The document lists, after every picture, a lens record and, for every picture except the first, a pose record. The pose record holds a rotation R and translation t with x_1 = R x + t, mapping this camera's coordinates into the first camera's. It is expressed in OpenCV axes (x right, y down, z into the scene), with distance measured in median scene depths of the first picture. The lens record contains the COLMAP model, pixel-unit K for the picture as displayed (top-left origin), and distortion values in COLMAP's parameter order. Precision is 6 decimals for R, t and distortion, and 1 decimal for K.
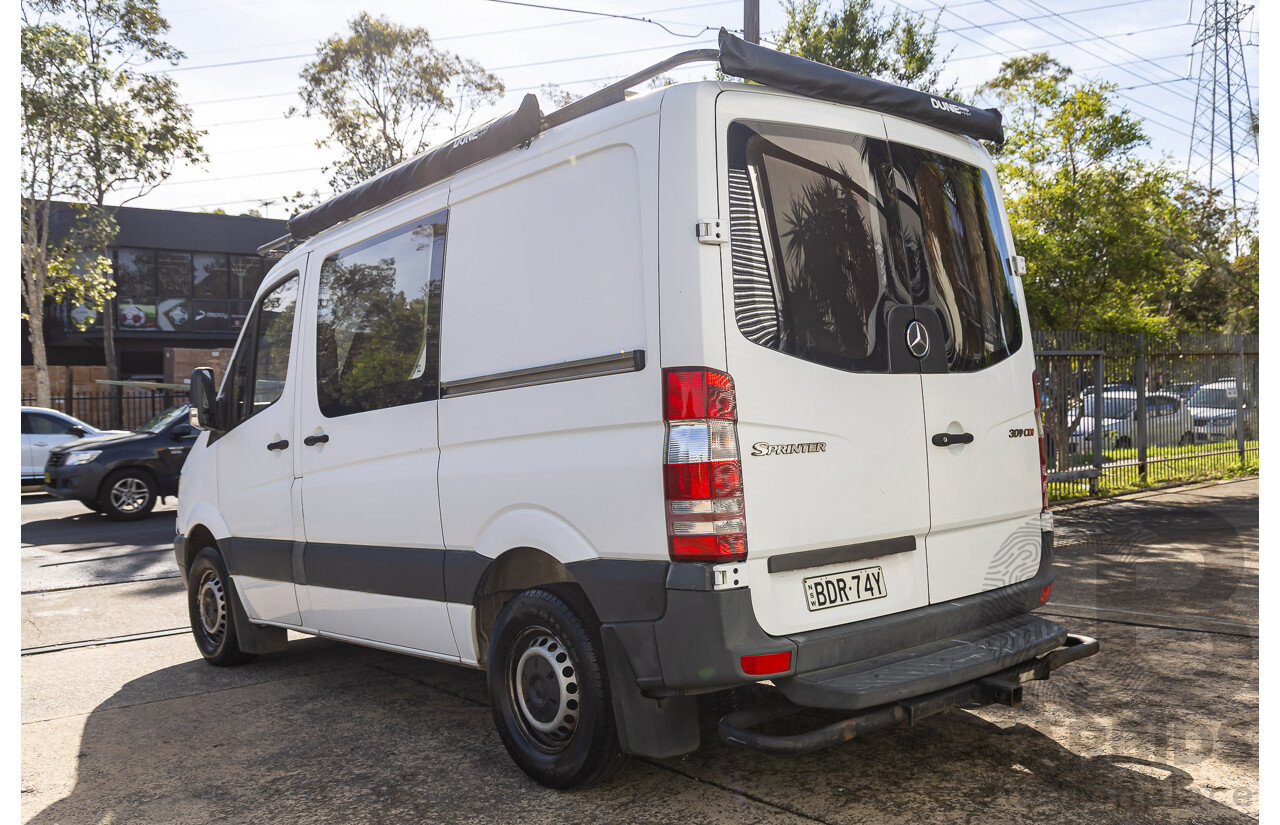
lens RADIAL K [[1112.2, 0, 614.4], [0, 1112.2, 412.2], [0, 0, 1]] dist [-0.012103, -0.002687]
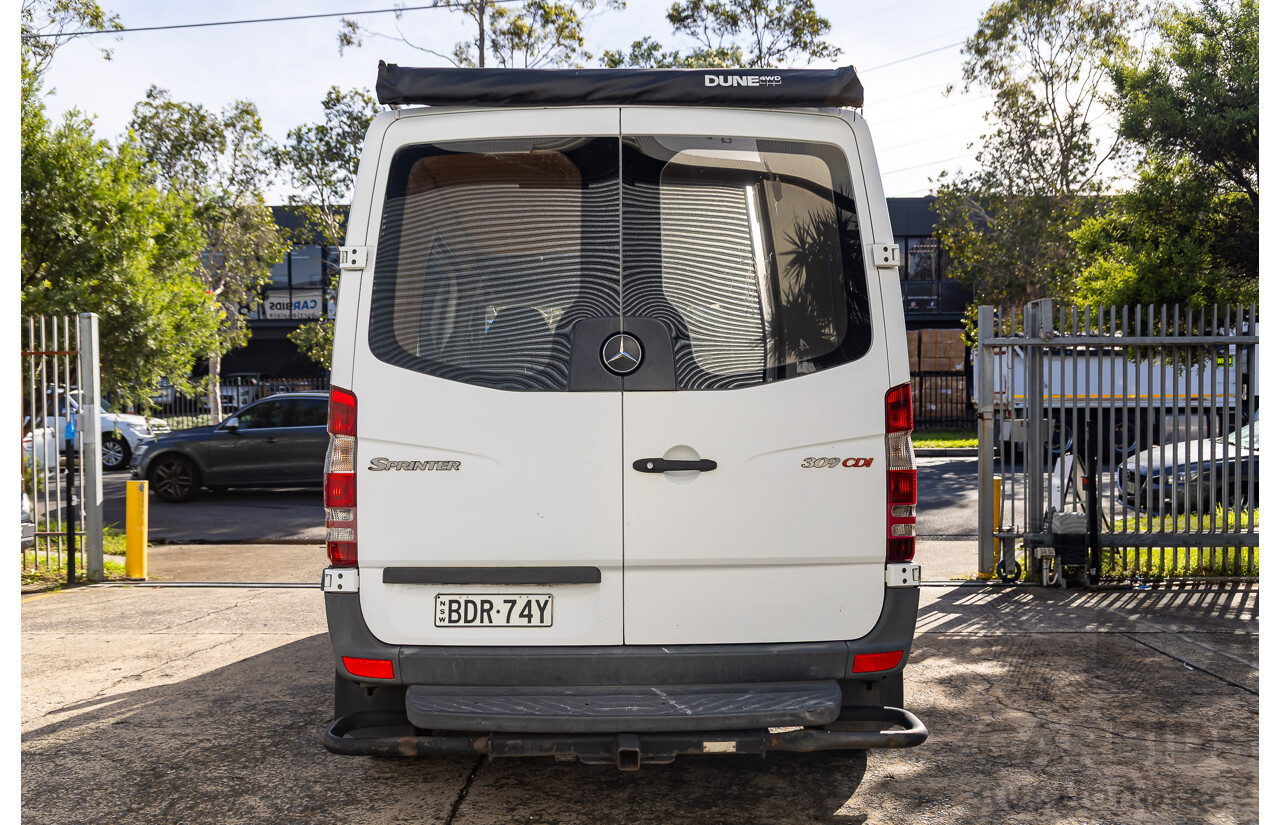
lens RADIAL K [[1112.2, 0, 614.4], [0, 1112.2, 412.2], [0, 0, 1]] dist [-0.012103, -0.002687]
pose [[0.774996, 0.032778, -0.631116, 0.901113], [-0.018185, 0.999397, 0.029575, -0.047392], [0.631705, -0.011444, 0.775125, 0.307905]]
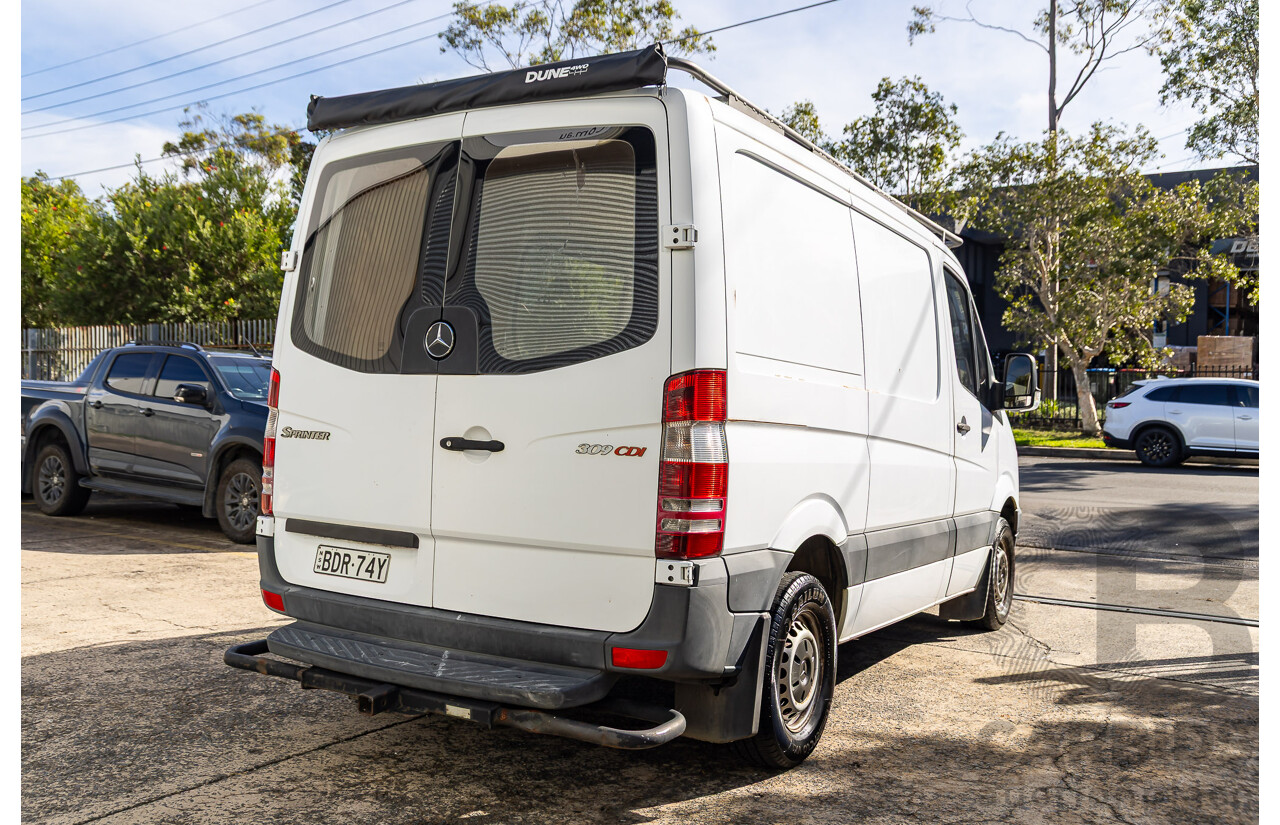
lens RADIAL K [[1112.2, 0, 614.4], [0, 1112.2, 412.2], [0, 0, 1]] dist [-0.012103, -0.002687]
pose [[0.322763, 0.051592, -0.945073, 1.347300], [-0.032778, 0.998524, 0.043315, -0.052510], [0.945912, 0.016997, 0.323977, 0.881796]]
